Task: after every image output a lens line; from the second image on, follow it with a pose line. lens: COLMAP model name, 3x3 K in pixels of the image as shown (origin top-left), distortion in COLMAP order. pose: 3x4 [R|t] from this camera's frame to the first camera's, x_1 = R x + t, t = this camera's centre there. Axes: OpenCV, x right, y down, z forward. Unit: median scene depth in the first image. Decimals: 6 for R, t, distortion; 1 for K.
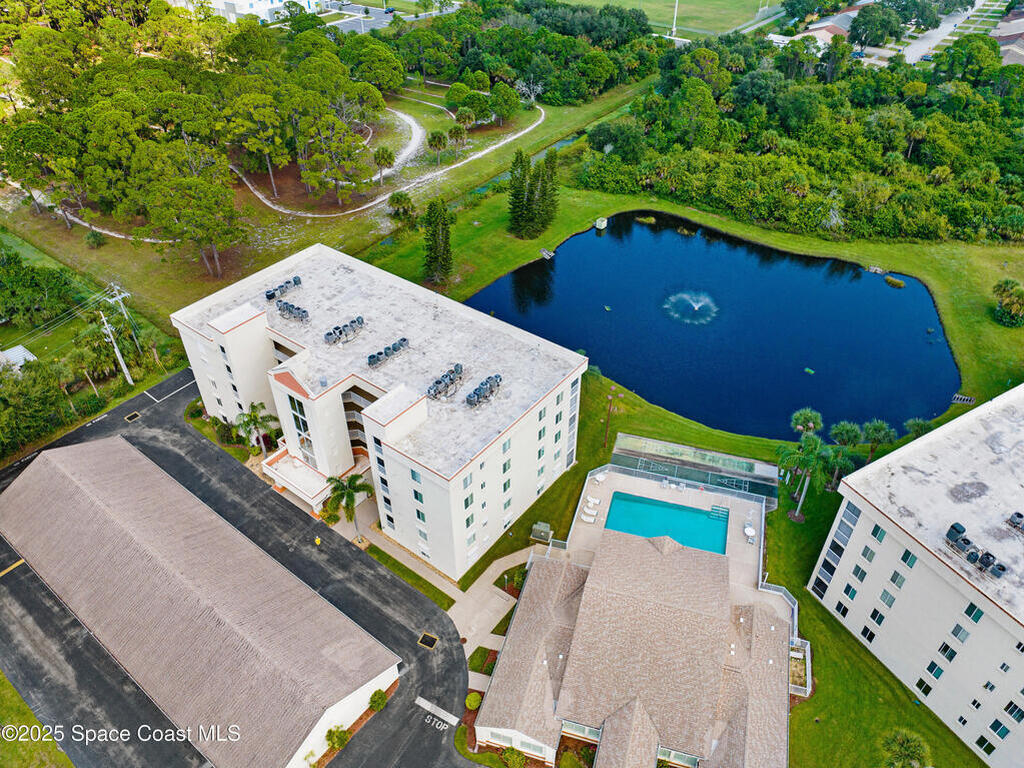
lens RADIAL K [[720.8, 0, 512.0], [0, 720.8, 384.0], [0, 0, 1]] dist [-0.024754, -0.032768]
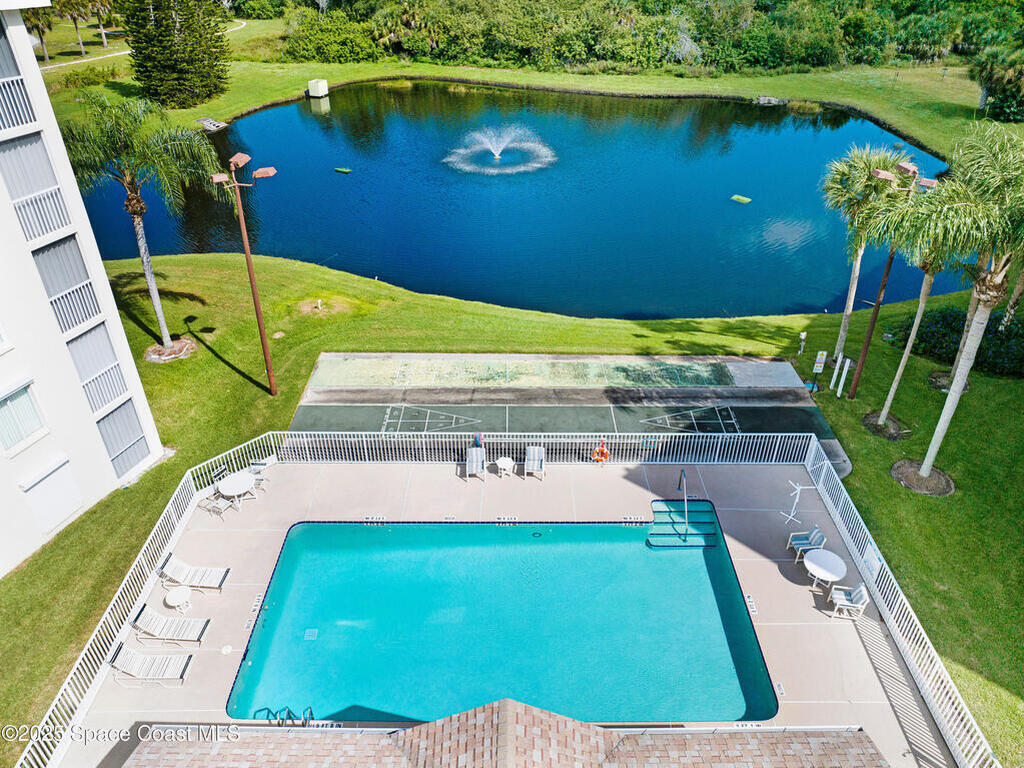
lens RADIAL K [[720.8, 0, 512.0], [0, 720.8, 384.0], [0, 0, 1]] dist [-0.024754, -0.032768]
pose [[0.957986, -0.155338, 0.241109, 0.104043], [0.176699, 0.981806, -0.069525, 0.083868], [-0.225922, 0.109208, 0.968005, 0.460431]]
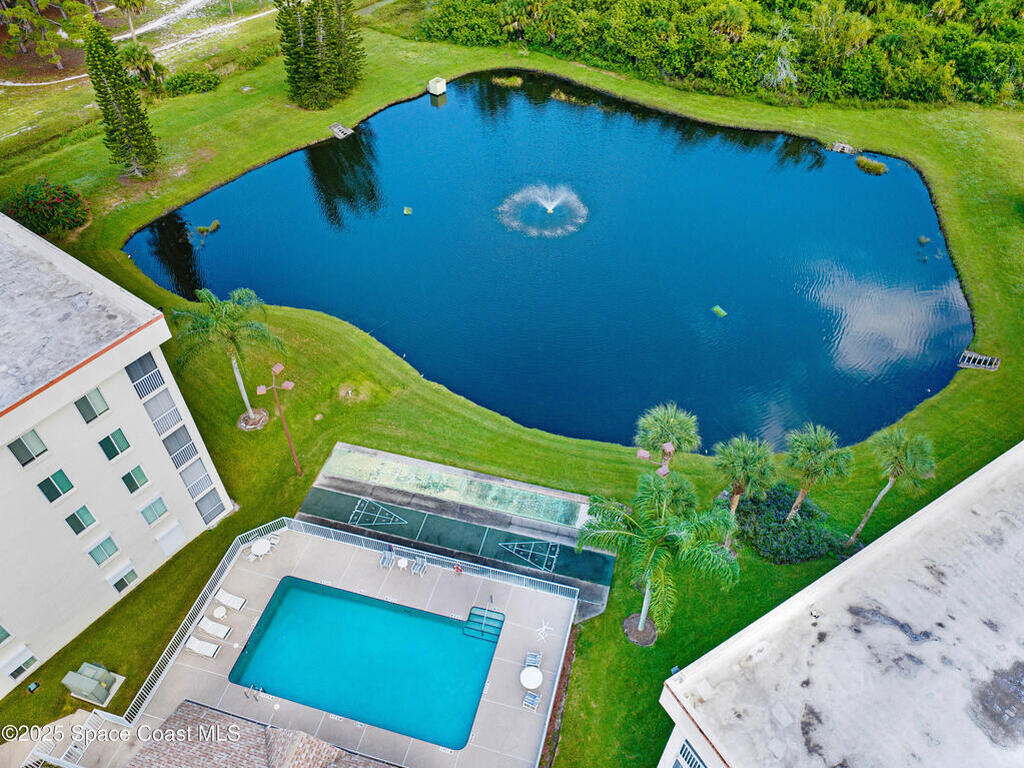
lens RADIAL K [[716.7, 0, 512.0], [0, 716.7, 384.0], [0, 0, 1]] dist [-0.036797, 0.001700]
pose [[0.999637, -0.019691, 0.018381, 0.187012], [0.017512, 0.993554, 0.111995, -0.022903], [-0.020468, -0.111633, 0.993539, 0.331499]]
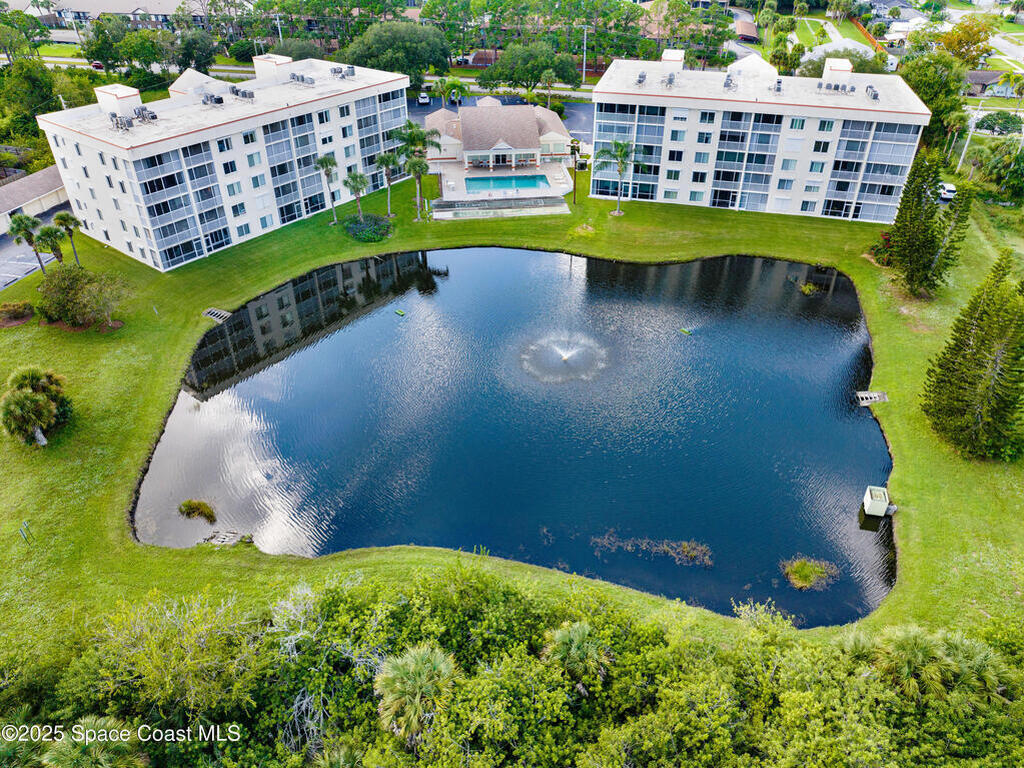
lens RADIAL K [[727.0, 0, 512.0], [0, 727.0, 384.0], [0, 0, 1]] dist [-0.109024, 0.000751]
pose [[-0.919932, 0.222748, -0.322657, 0.457590], [-0.249288, 0.302884, 0.919846, -0.604161], [0.302622, 0.926631, -0.223105, 1.025305]]
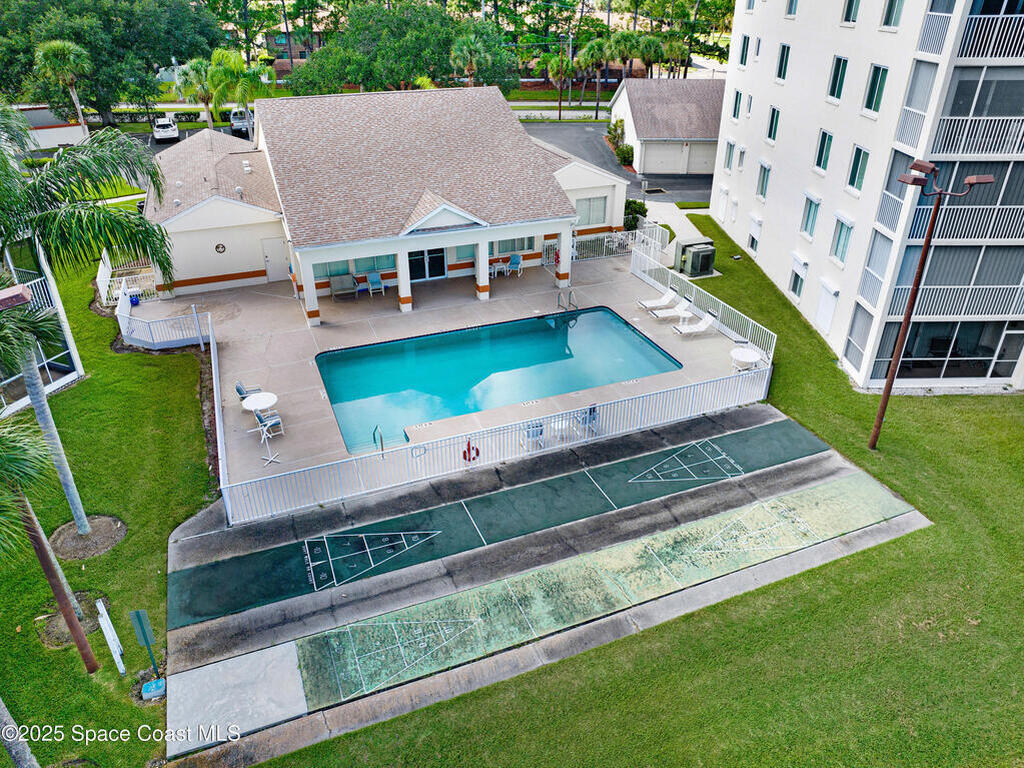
lens RADIAL K [[716.7, 0, 512.0], [0, 716.7, 384.0], [0, 0, 1]] dist [-0.036797, 0.001700]
pose [[-0.779629, 0.308691, -0.544875, 0.245264], [-0.391798, 0.438327, 0.808928, -0.052326], [0.488542, 0.844144, -0.220788, 0.663066]]
